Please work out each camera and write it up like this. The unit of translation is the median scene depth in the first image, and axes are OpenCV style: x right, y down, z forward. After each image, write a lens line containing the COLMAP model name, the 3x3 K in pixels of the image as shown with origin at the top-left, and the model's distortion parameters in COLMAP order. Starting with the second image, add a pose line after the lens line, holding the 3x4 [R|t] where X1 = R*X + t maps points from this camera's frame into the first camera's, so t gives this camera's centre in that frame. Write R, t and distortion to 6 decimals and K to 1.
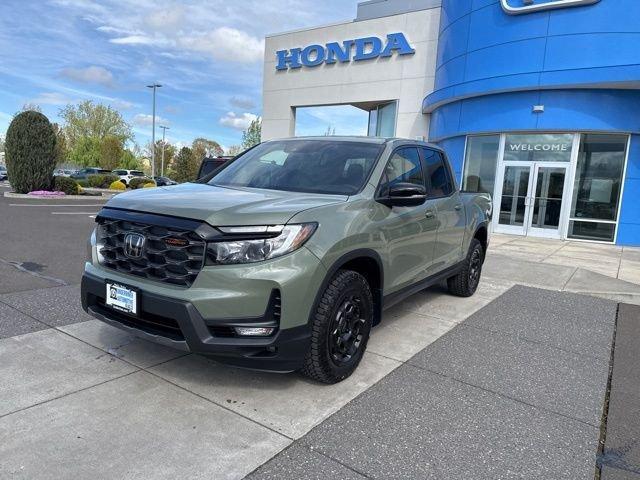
lens RADIAL K [[450.6, 0, 324.7], [0, 450.6, 242.5], [0, 0, 1]] dist [0.033539, -0.041959]
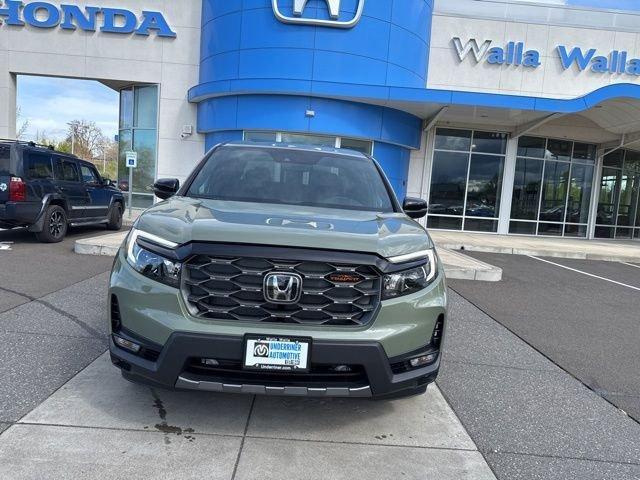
lens RADIAL K [[448.8, 0, 323.5], [0, 448.8, 236.9], [0, 0, 1]] dist [0.044957, -0.051192]
pose [[0.812689, -0.062455, 0.579341, -0.127927], [0.051481, 0.998047, 0.035377, -0.017089], [-0.580420, 0.001075, 0.814317, 0.044758]]
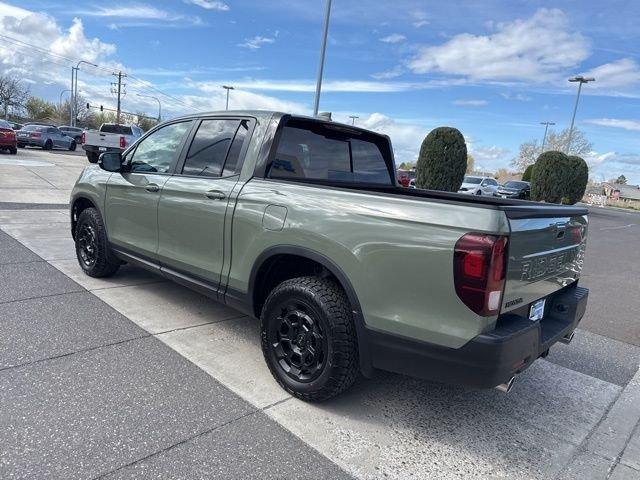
lens RADIAL K [[453.2, 0, 327.9], [0, 453.2, 240.0], [0, 0, 1]] dist [0.003319, -0.005342]
pose [[-0.151130, 0.080777, -0.985208, 0.264400], [-0.237287, 0.964551, 0.115483, -0.037096], [0.959612, 0.251230, -0.126606, 0.353028]]
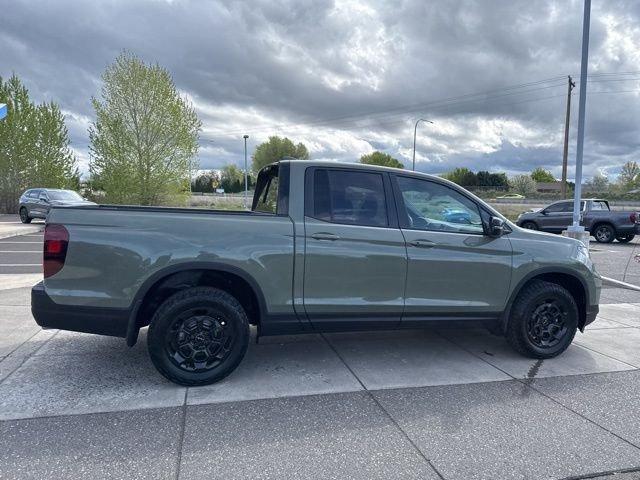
lens RADIAL K [[447.7, 0, 323.8], [0, 447.7, 239.8], [0, 0, 1]] dist [0.051327, -0.068235]
pose [[-0.749760, -0.136825, 0.647410, -0.147874], [0.003838, 0.977473, 0.211025, -0.079260], [-0.661699, 0.160703, -0.732345, 0.493123]]
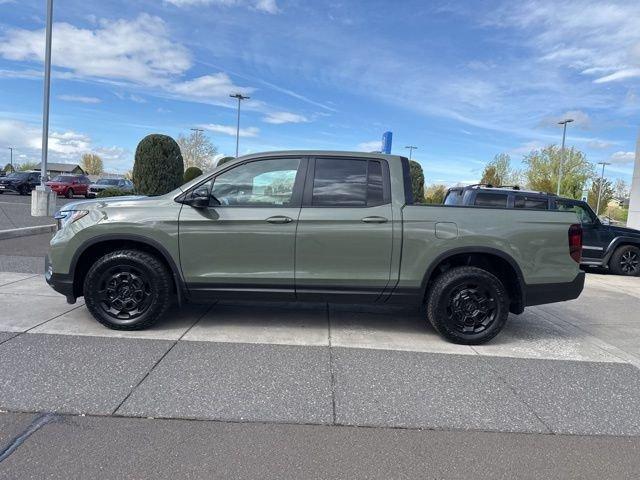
lens RADIAL K [[448.8, 0, 323.5], [0, 448.8, 236.9], [0, 0, 1]] dist [0.044957, -0.051192]
pose [[0.578376, 0.043447, -0.814612, 0.263513], [-0.127013, 0.991199, -0.037314, -0.000411], [0.805822, 0.125048, 0.578804, 0.116808]]
